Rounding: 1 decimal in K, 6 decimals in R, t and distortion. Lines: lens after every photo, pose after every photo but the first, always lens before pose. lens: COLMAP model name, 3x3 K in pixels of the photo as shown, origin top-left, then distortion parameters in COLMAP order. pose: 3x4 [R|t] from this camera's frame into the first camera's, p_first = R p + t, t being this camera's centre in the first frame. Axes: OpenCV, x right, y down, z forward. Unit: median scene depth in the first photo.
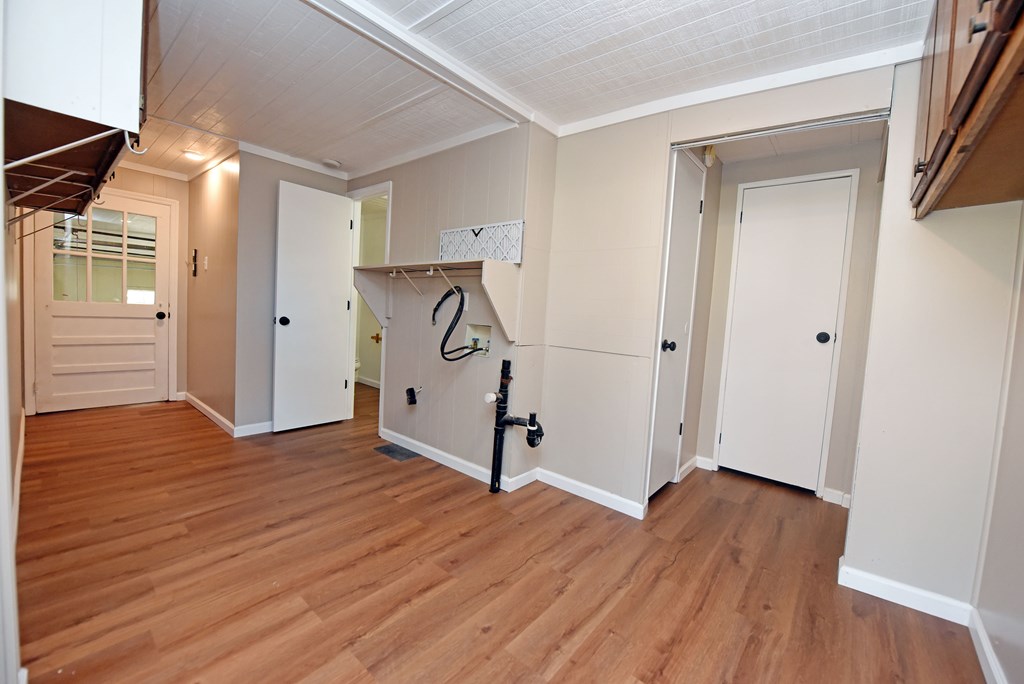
lens RADIAL K [[408.8, 0, 515.6], [0, 408.8, 336.4], [0, 0, 1]] dist [-0.021019, -0.000555]
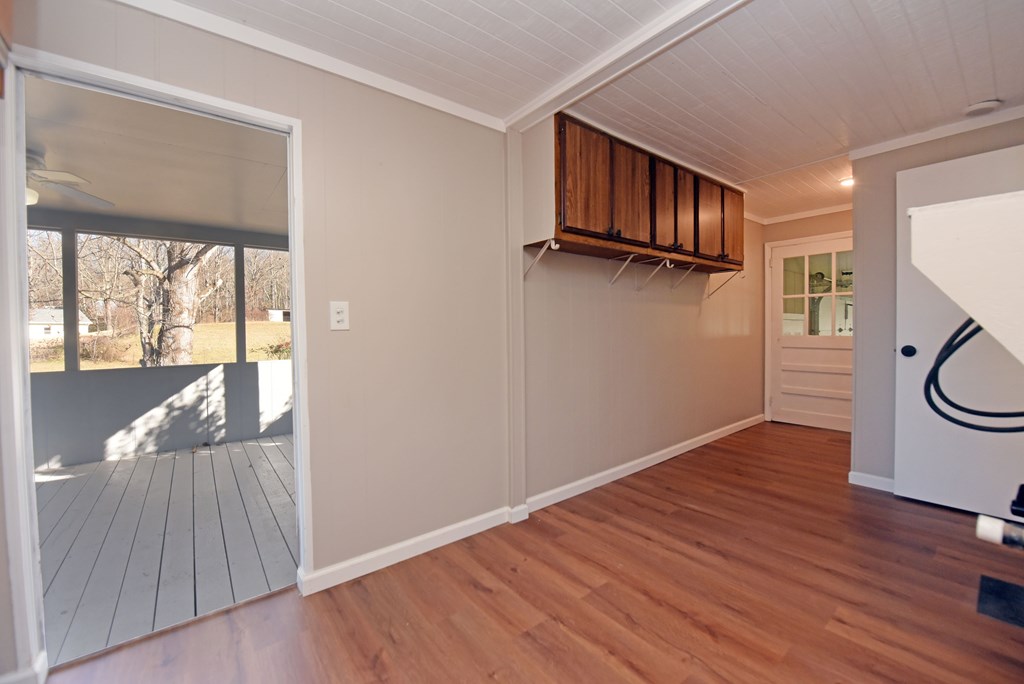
lens RADIAL K [[408.8, 0, 515.5], [0, 408.8, 340.8], [0, 0, 1]] dist [-0.021019, -0.000555]
pose [[-0.204338, -0.023933, -0.978608, 0.505244], [-0.059732, 0.998143, -0.011939, -0.007922], [0.977076, 0.056015, -0.205388, 0.710636]]
